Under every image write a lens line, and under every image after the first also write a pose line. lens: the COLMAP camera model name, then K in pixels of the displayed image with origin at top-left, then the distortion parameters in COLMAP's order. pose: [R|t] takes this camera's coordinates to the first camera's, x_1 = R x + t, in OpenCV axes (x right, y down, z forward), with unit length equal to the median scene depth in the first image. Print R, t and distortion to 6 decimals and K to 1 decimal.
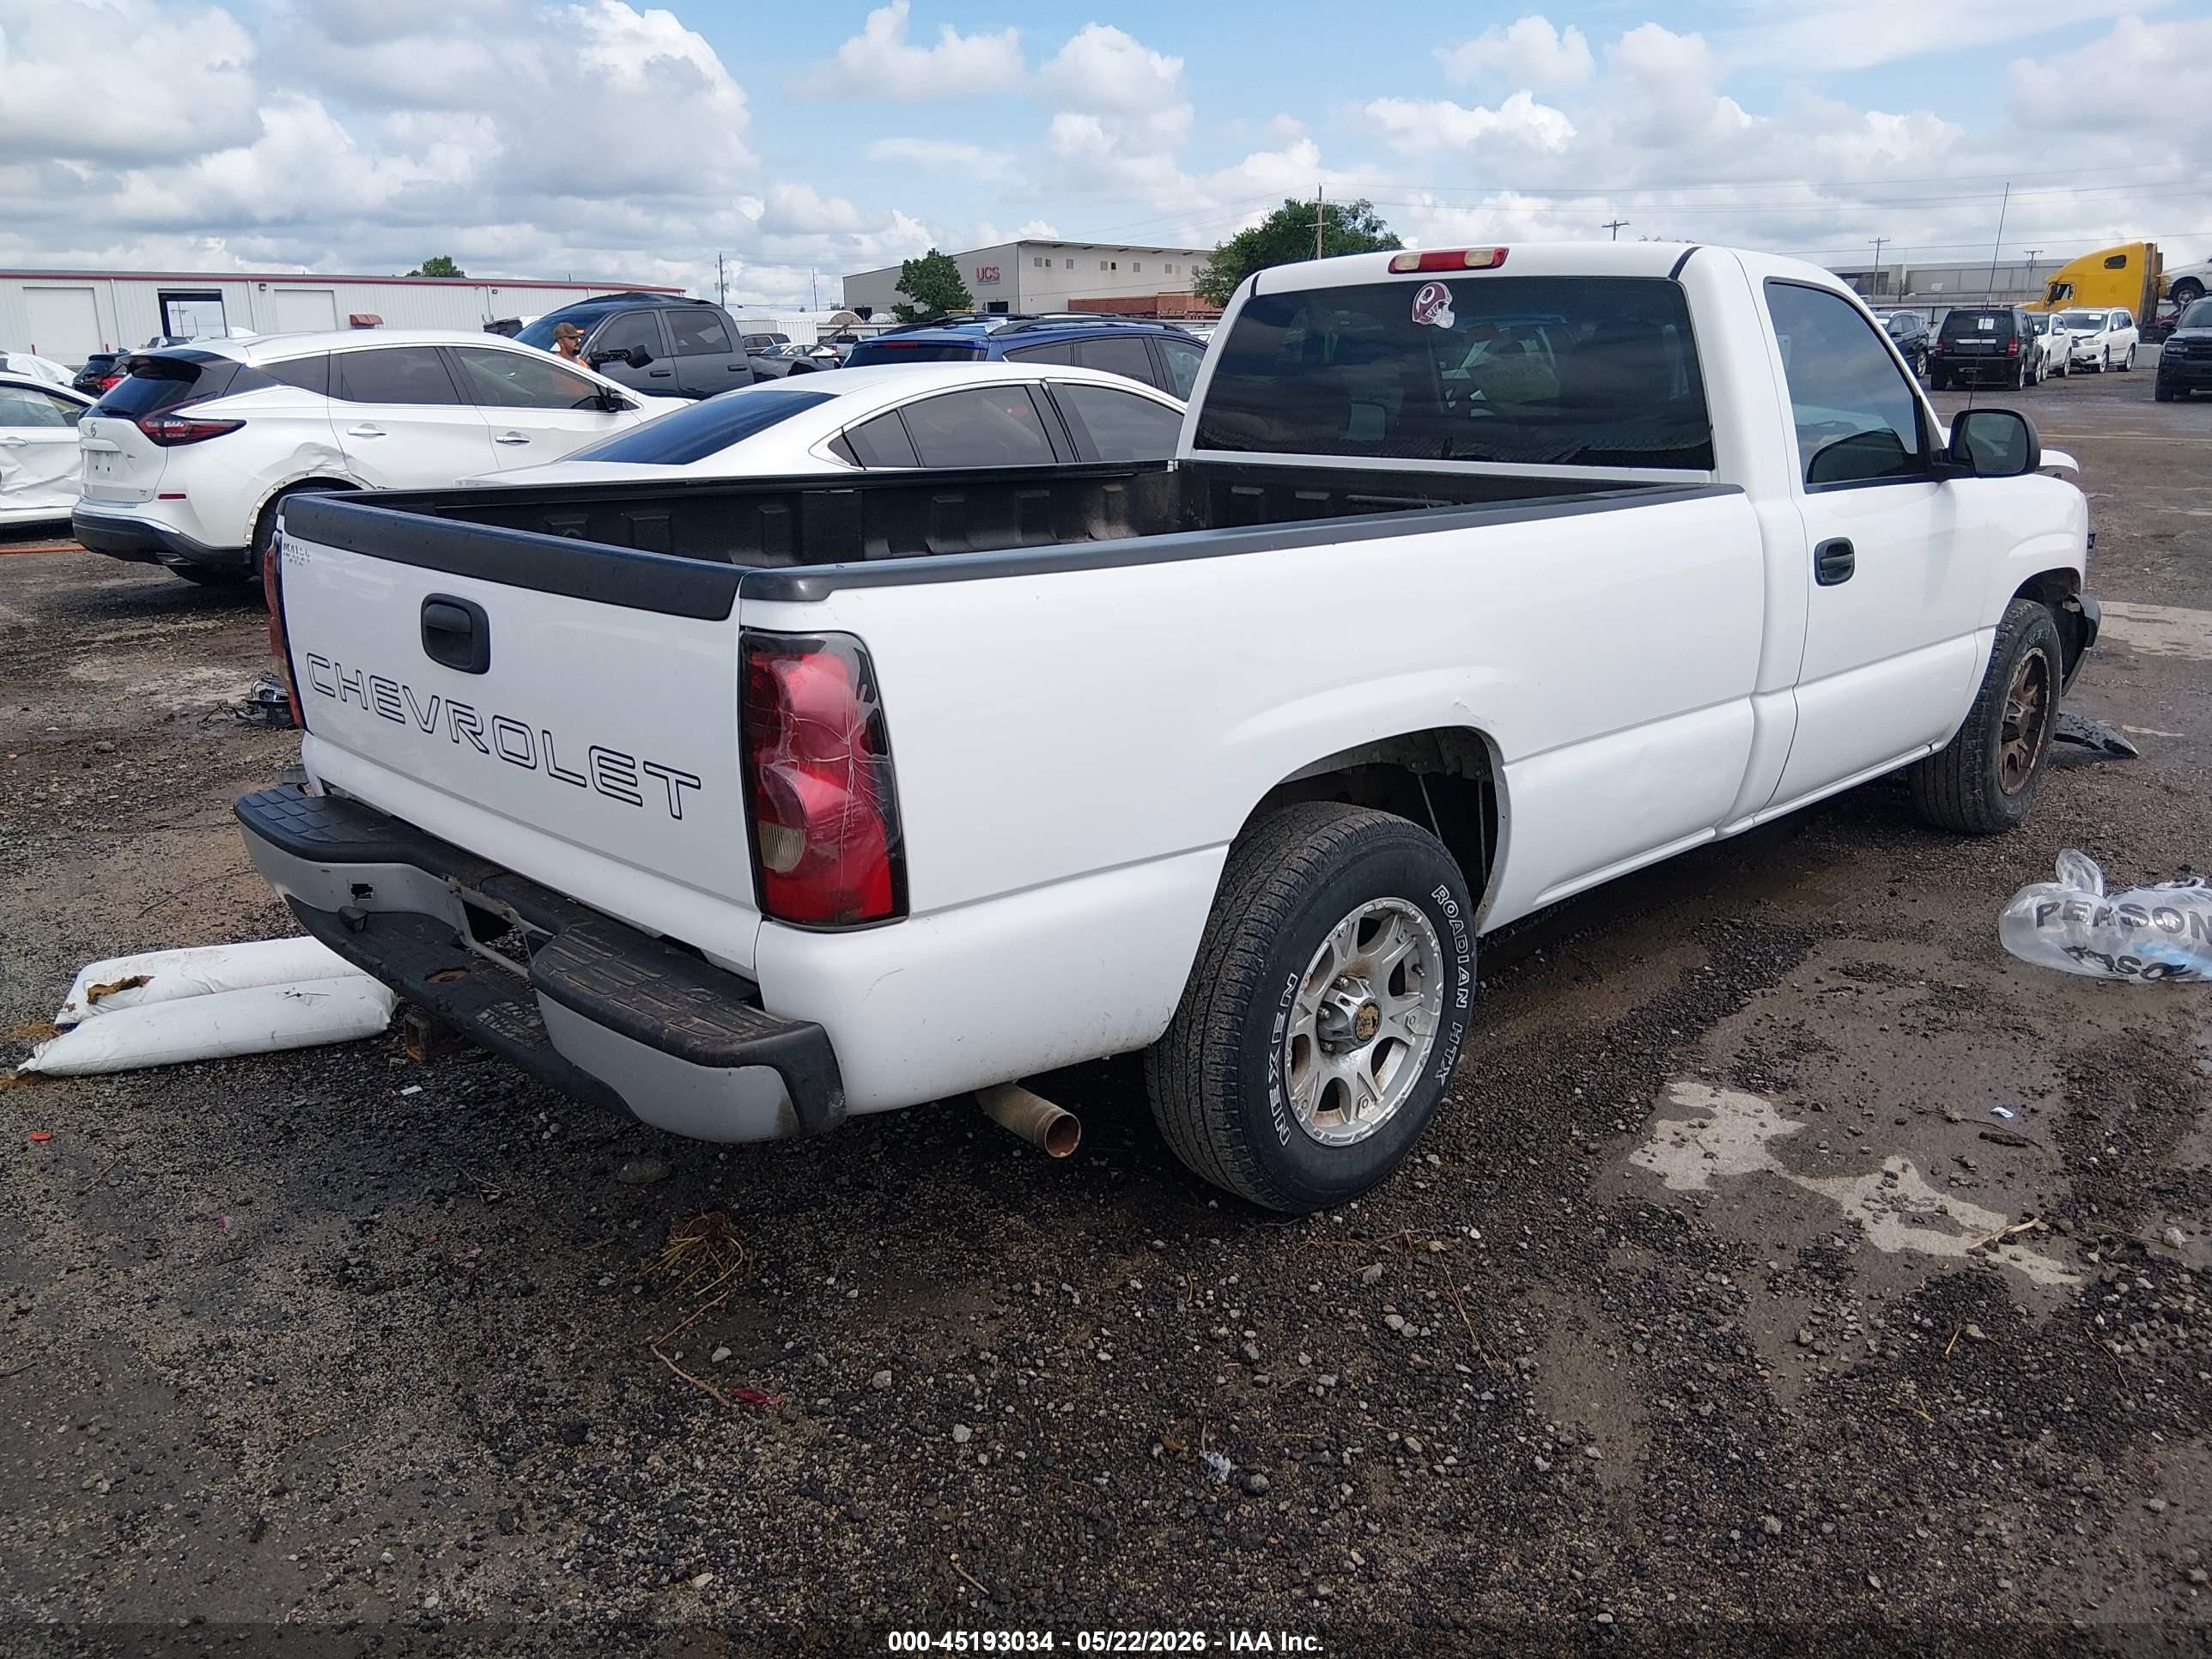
lens RADIAL K [[1641.1, 0, 1106.0], [0, 1641.1, 829.5], [0, 0, 1]] dist [0.088187, -0.151876]
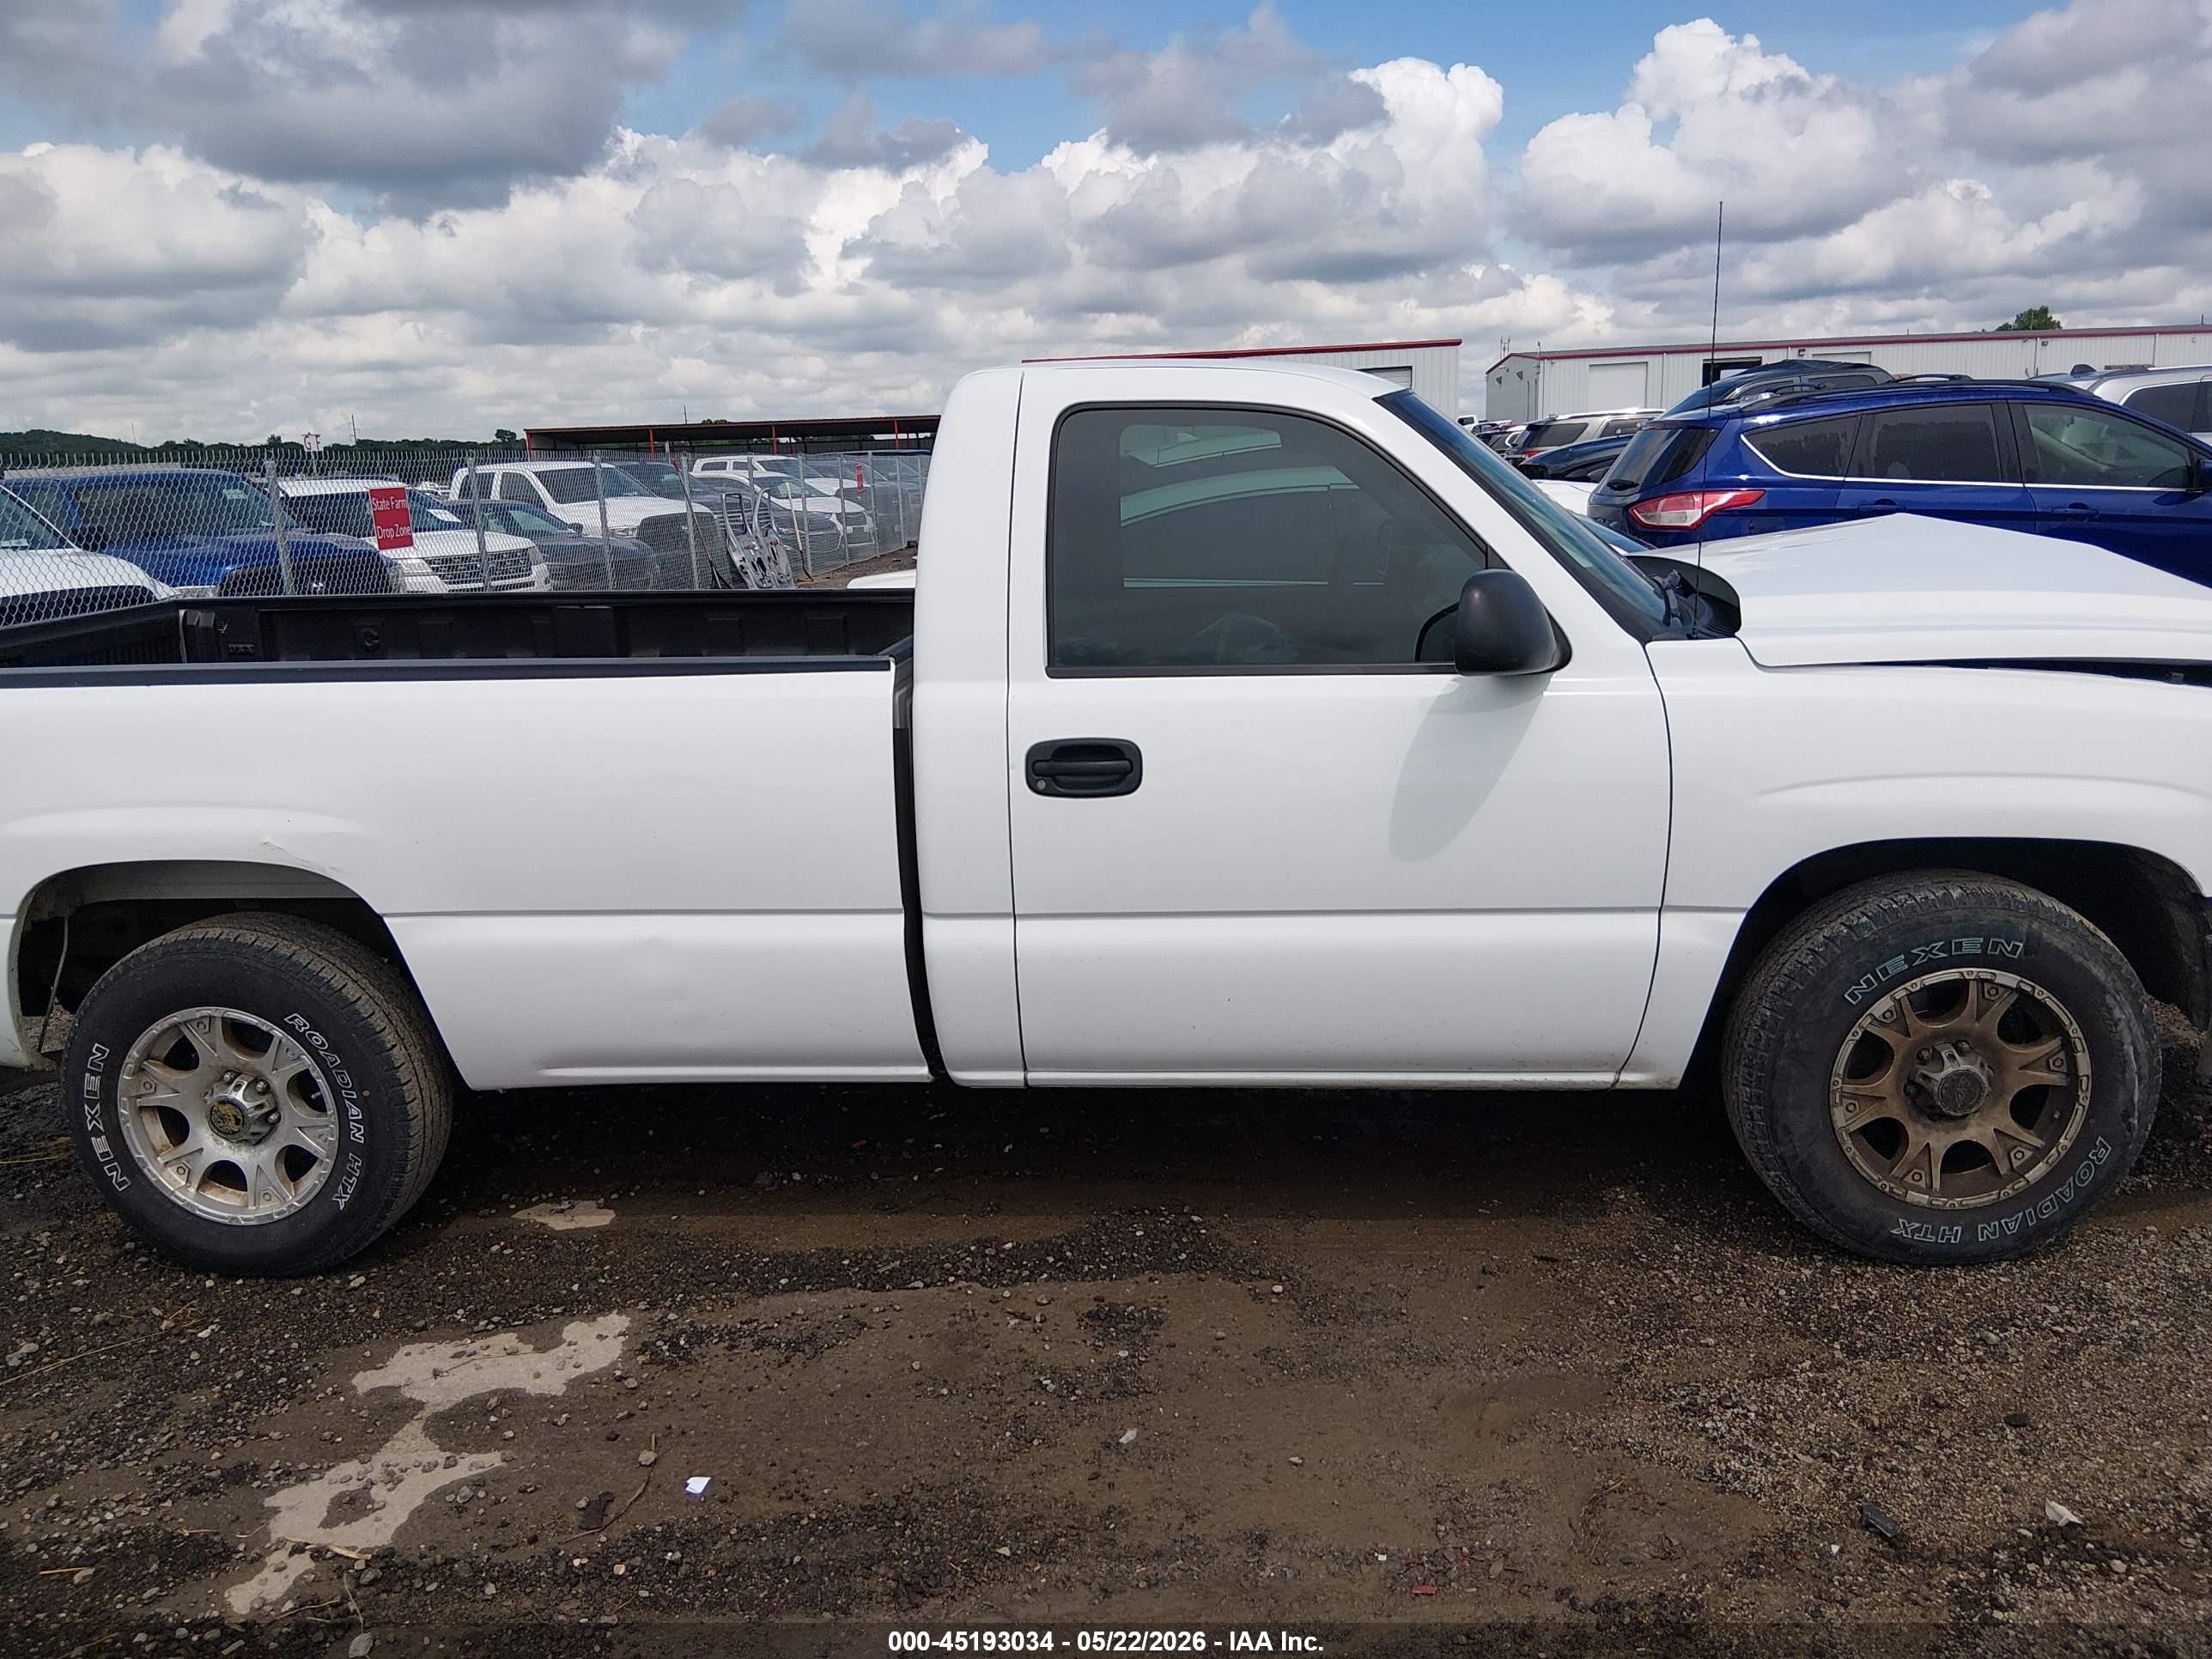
lens RADIAL K [[1672.8, 0, 1106.0], [0, 1672.8, 829.5], [0, 0, 1]] dist [0.073354, -0.136754]
pose [[0.664834, 0.146673, -0.732450, 1.125345], [-0.174706, 0.983870, 0.038441, -0.182096], [0.726274, 0.102407, 0.679735, 0.535169]]
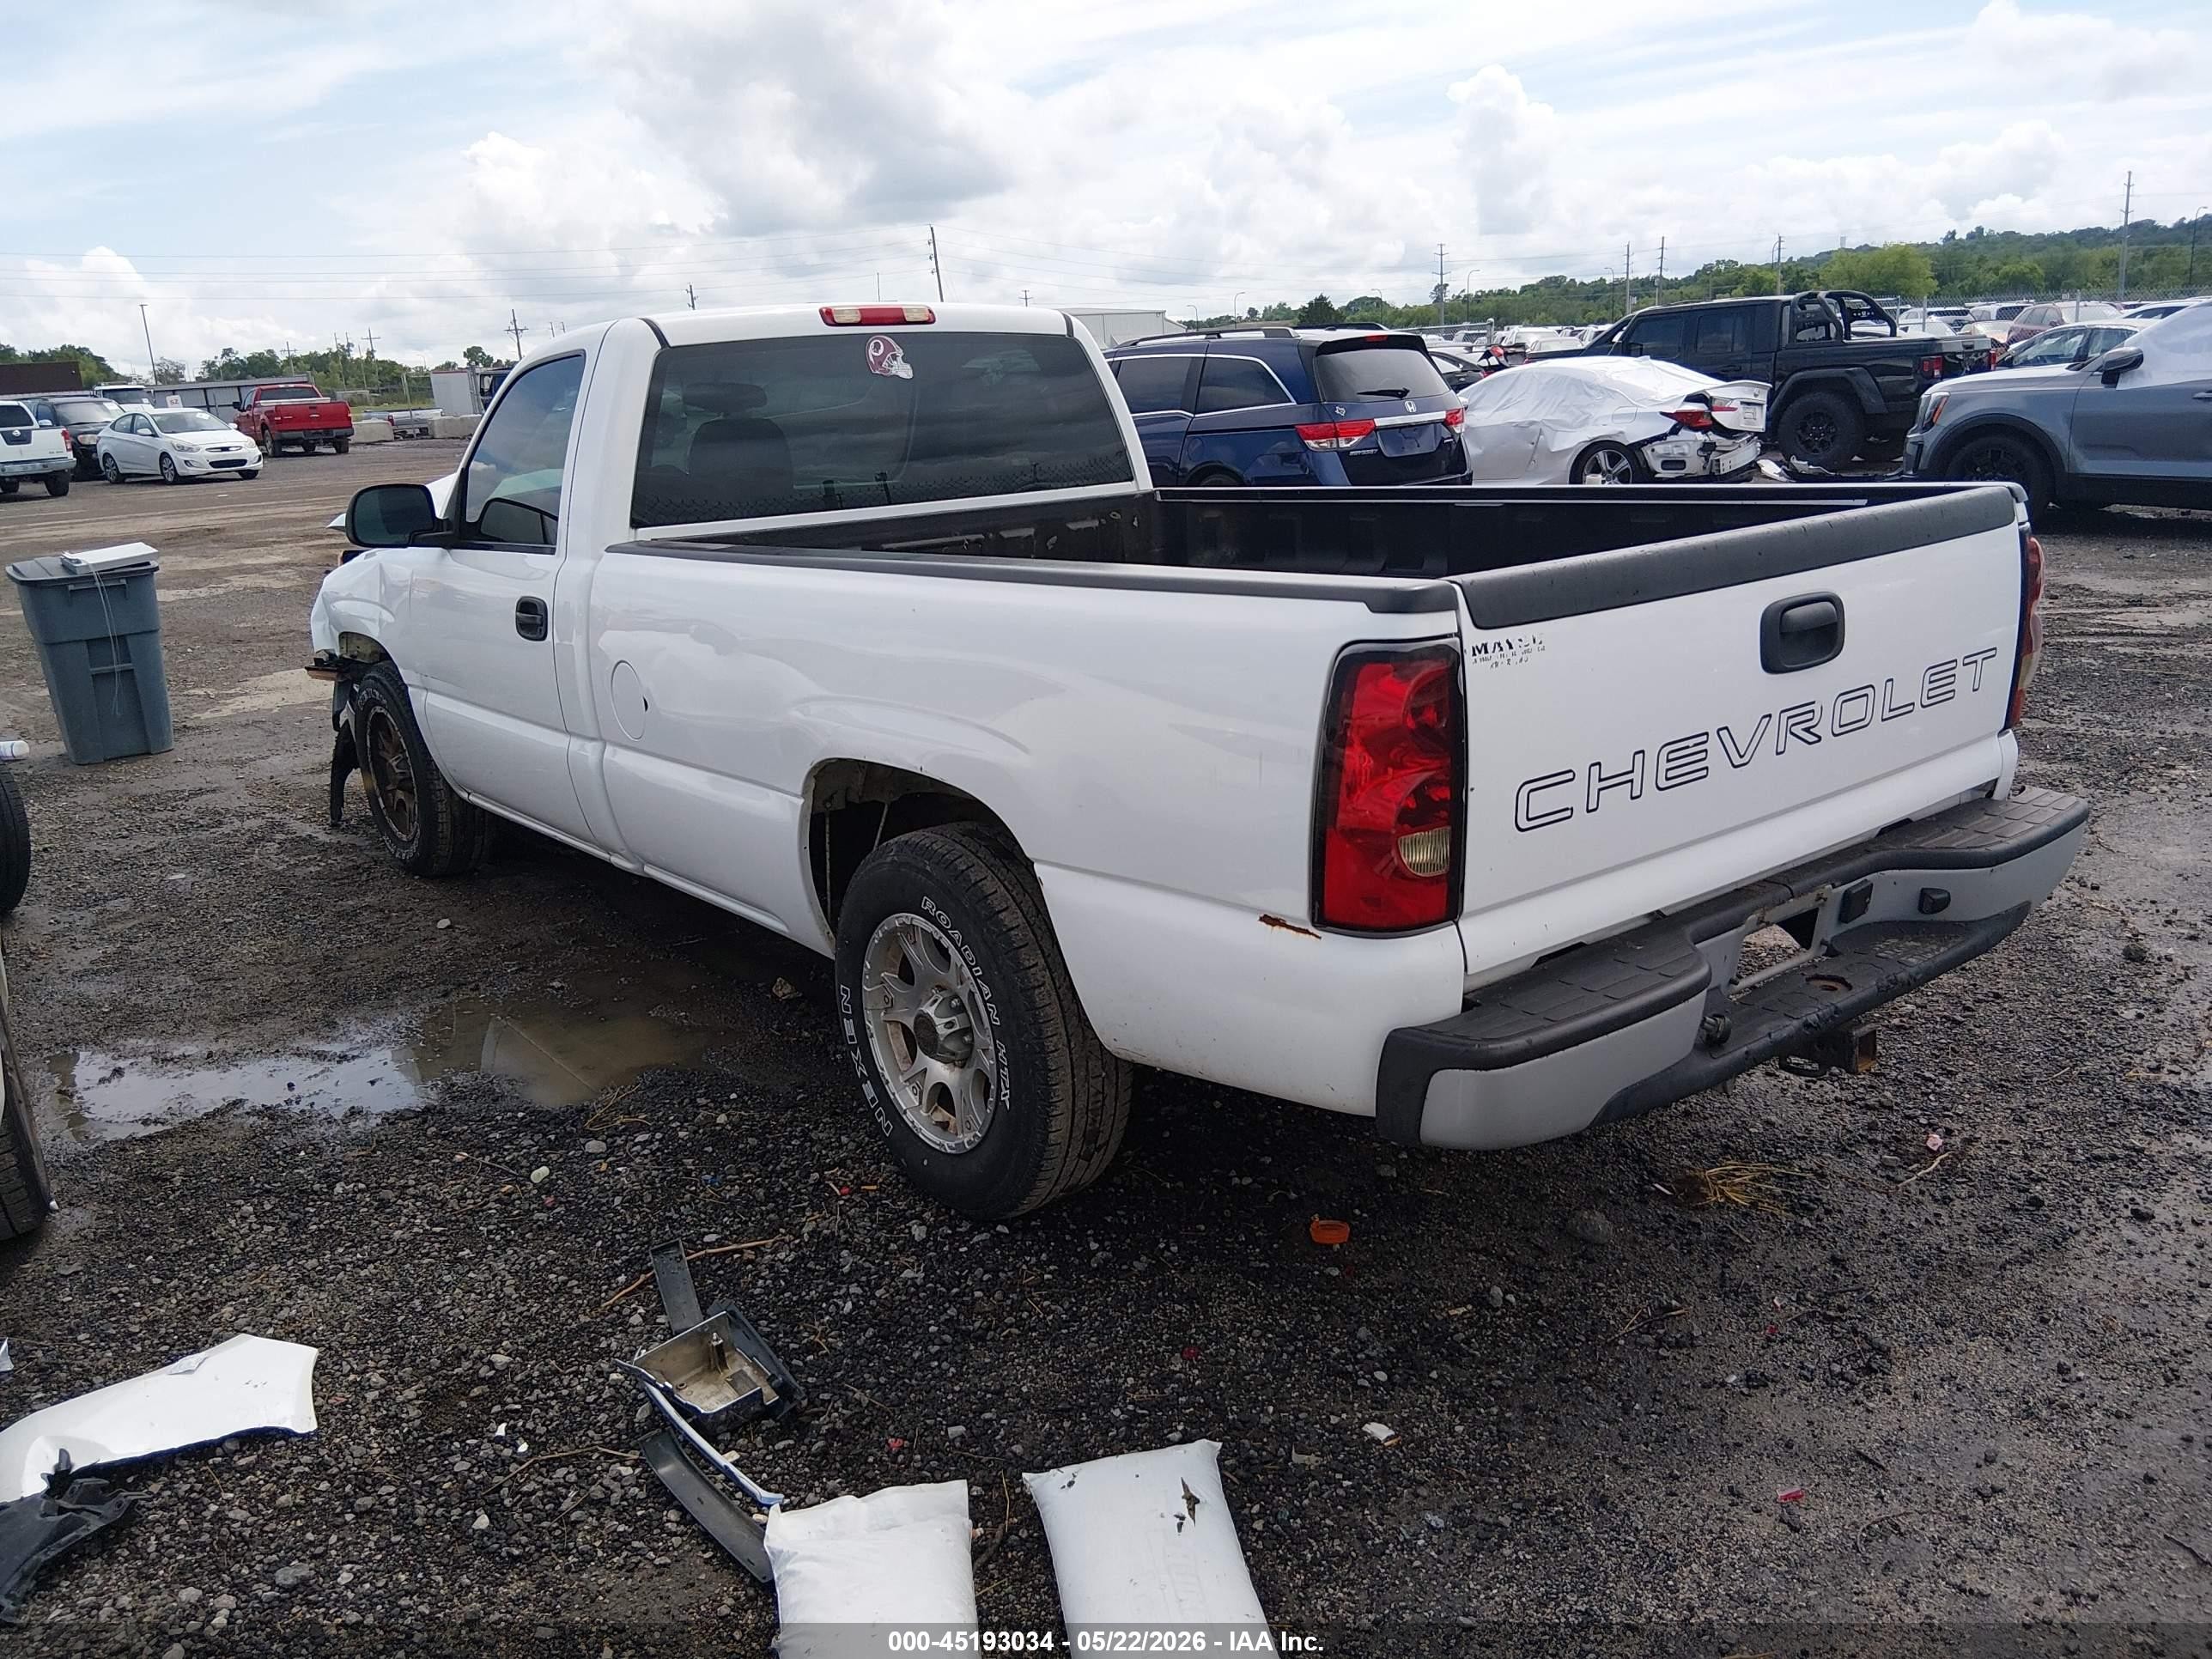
lens RADIAL K [[1672.8, 0, 1106.0], [0, 1672.8, 829.5], [0, 0, 1]] dist [0.073354, -0.136754]
pose [[0.099146, -0.252669, 0.962459, -1.107501], [0.321558, 0.923466, 0.209308, -0.275521], [-0.941685, 0.288735, 0.172806, 0.970600]]
